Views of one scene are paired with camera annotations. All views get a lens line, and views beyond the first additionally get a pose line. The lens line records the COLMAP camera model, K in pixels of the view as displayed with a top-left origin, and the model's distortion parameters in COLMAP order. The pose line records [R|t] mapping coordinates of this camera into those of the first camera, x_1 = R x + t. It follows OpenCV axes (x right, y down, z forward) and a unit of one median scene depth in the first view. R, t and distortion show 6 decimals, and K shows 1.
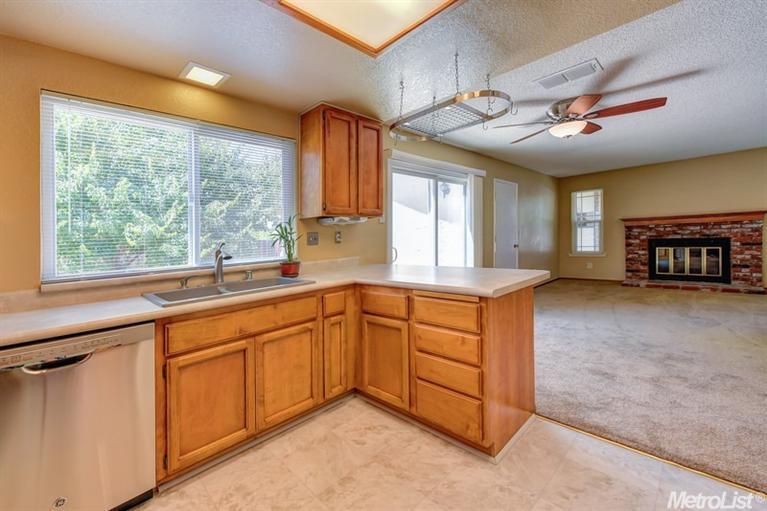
lens RADIAL K [[307.3, 0, 337.9], [0, 307.3, 253.0], [0, 0, 1]] dist [-0.000722, -0.000491]
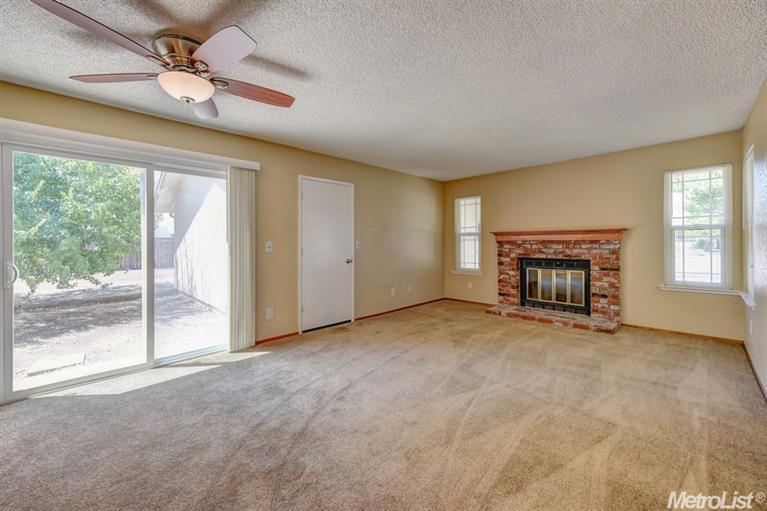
lens RADIAL K [[310.3, 0, 371.9], [0, 310.3, 245.2], [0, 0, 1]] dist [0.000872, 0.000056]
pose [[0.997905, 0.034901, 0.054475, 0.601532], [-0.033197, 0.998940, -0.031876, -0.040749], [-0.055530, 0.030000, 0.998006, 0.186414]]
